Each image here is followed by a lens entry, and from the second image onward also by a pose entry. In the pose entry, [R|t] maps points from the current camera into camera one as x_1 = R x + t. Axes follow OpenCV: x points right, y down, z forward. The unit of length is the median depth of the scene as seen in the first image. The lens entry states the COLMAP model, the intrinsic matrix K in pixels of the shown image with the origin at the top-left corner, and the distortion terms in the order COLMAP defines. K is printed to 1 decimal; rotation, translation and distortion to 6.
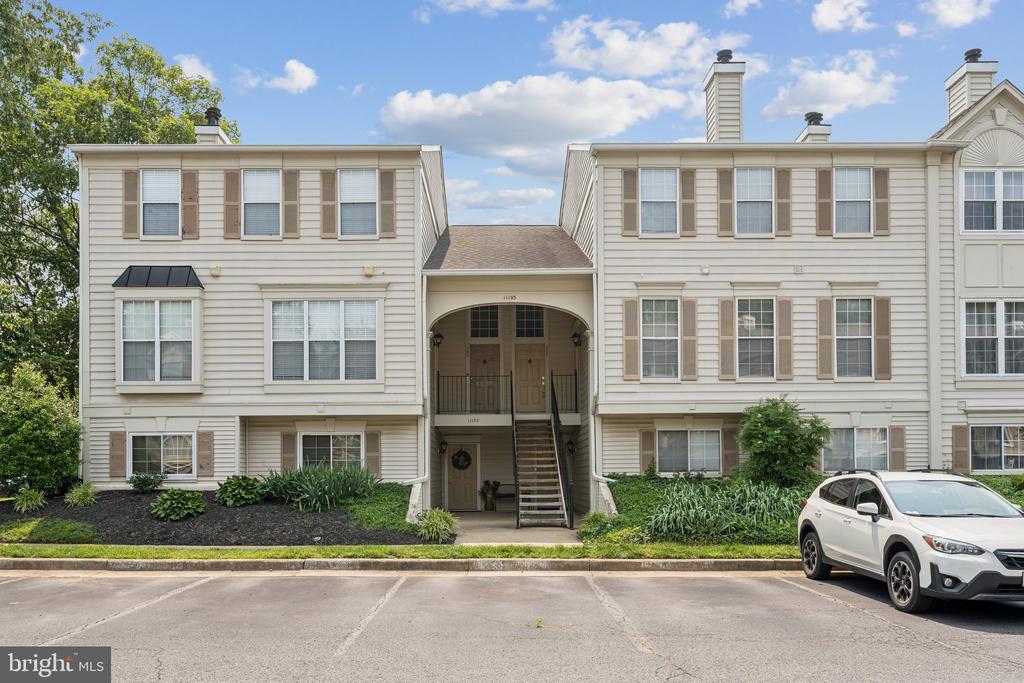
lens RADIAL K [[727.3, 0, 509.3], [0, 727.3, 369.8], [0, 0, 1]] dist [-0.002478, -0.000115]
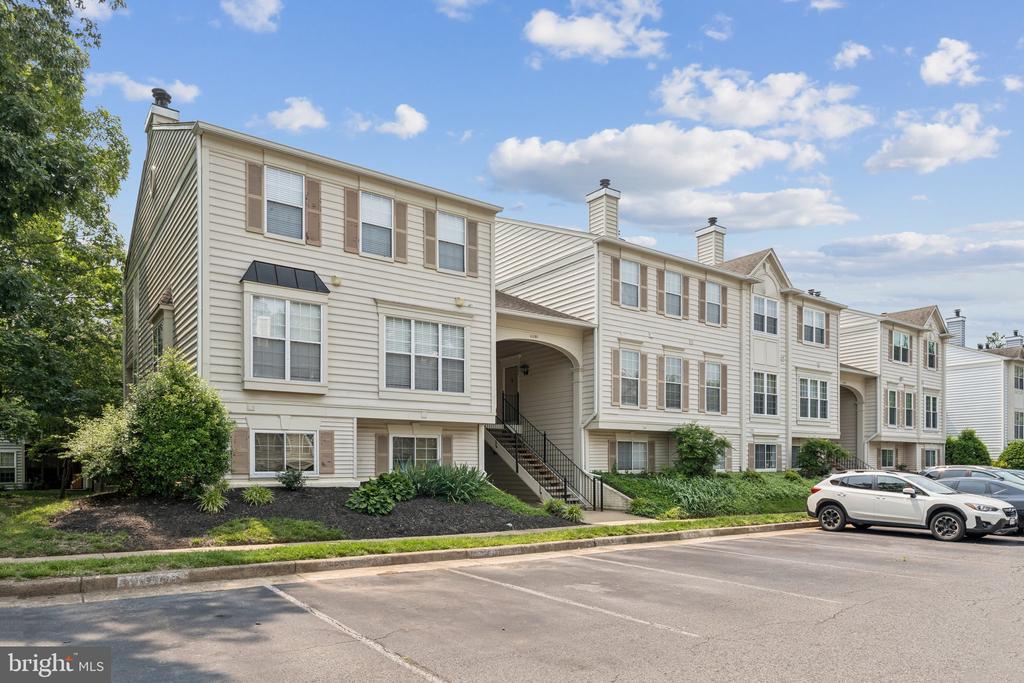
lens RADIAL K [[671.3, 0, 512.0], [0, 671.3, 341.5], [0, 0, 1]] dist [-0.004158, 0.001618]
pose [[0.799908, 0.114306, 0.589136, -0.772808], [-0.094465, 0.993437, -0.064489, -0.006972], [-0.592642, -0.004067, 0.805456, 0.052413]]
